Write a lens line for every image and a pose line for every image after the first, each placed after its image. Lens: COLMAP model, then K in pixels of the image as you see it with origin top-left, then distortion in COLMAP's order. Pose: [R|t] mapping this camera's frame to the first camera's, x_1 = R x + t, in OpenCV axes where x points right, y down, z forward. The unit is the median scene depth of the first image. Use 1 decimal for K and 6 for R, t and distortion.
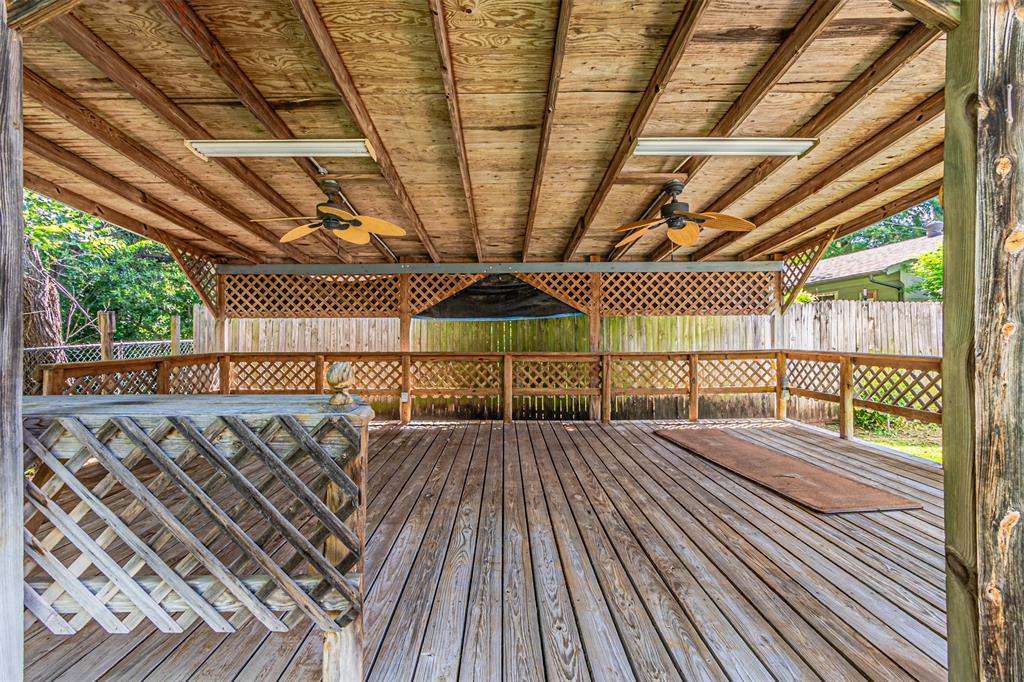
lens RADIAL K [[460.5, 0, 510.9], [0, 460.5, 325.8], [0, 0, 1]] dist [0.007197, -0.000985]
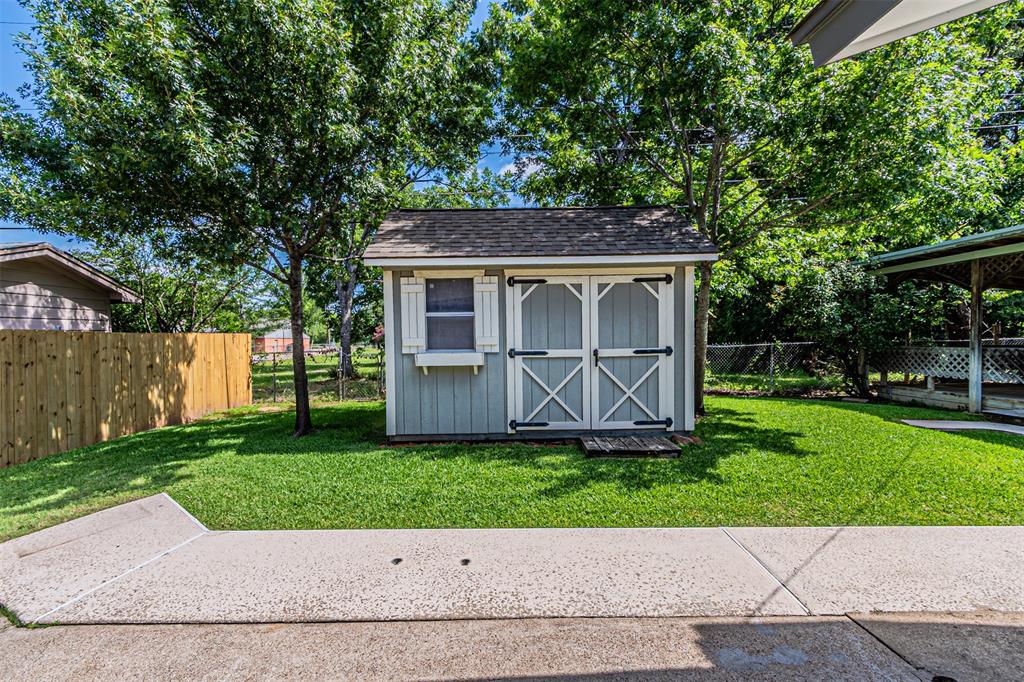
lens RADIAL K [[460.5, 0, 503.7], [0, 460.5, 346.2], [0, 0, 1]] dist [0.007197, -0.000985]
pose [[0.017916, 0.020118, -0.999637, 1.123800], [0.026680, 0.999432, 0.020592, -0.029284], [0.999483, -0.027039, 0.017369, -1.223572]]
